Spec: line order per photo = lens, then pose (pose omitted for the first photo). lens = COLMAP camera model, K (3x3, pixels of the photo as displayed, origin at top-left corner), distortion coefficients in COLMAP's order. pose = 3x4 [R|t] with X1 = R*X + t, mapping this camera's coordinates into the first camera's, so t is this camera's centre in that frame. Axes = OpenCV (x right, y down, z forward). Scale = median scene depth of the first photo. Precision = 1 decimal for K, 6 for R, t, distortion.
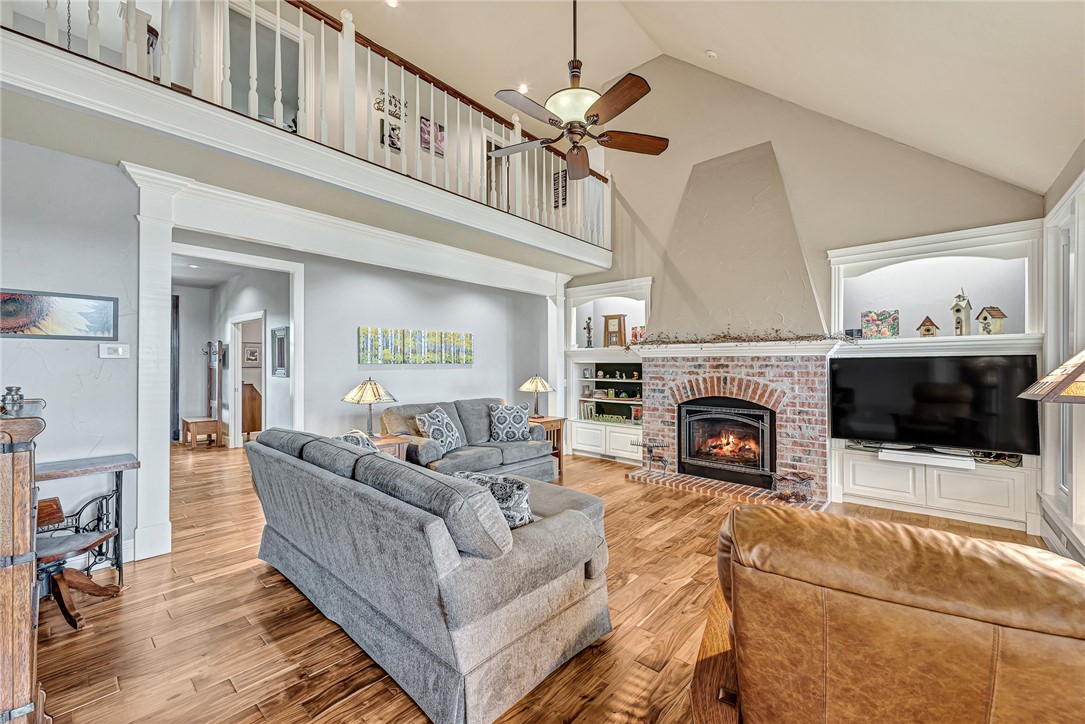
lens RADIAL K [[434.2, 0, 544.6], [0, 434.2, 364.2], [0, 0, 1]] dist [0.010781, -0.003043]
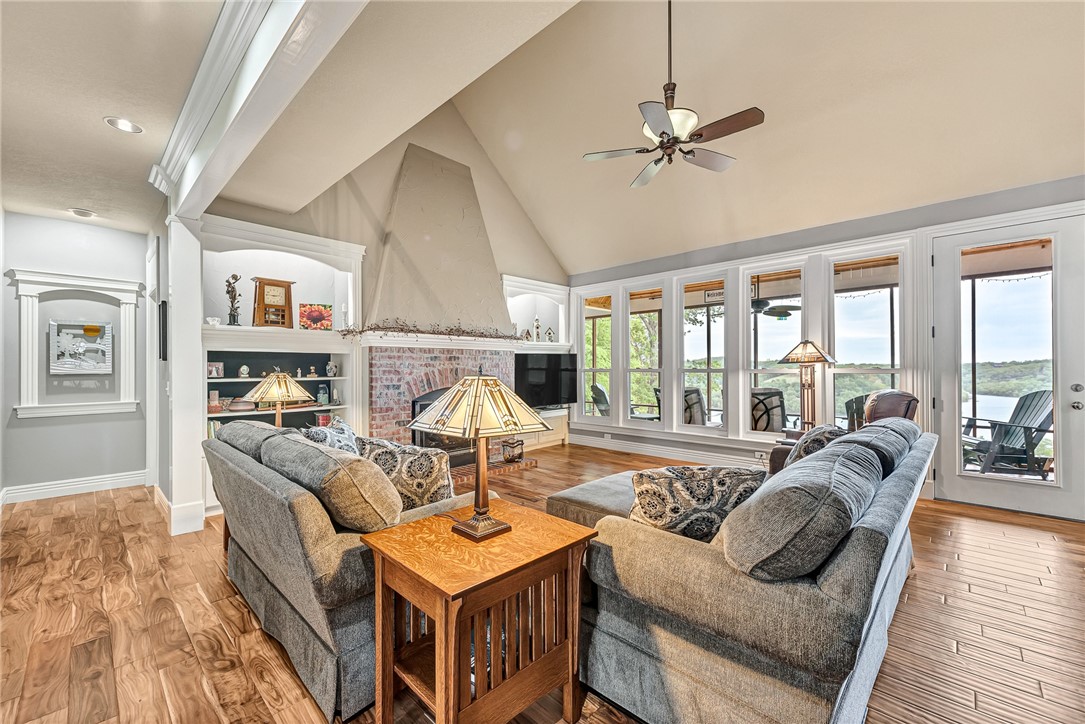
lens RADIAL K [[434.2, 0, 548.3], [0, 434.2, 361.0], [0, 0, 1]] dist [0.010781, -0.003043]
pose [[0.041477, 0.004756, 0.999128, -0.588255], [-0.001789, 0.999987, -0.004685, 0.014500], [-0.999138, -0.001593, 0.041485, 0.678410]]
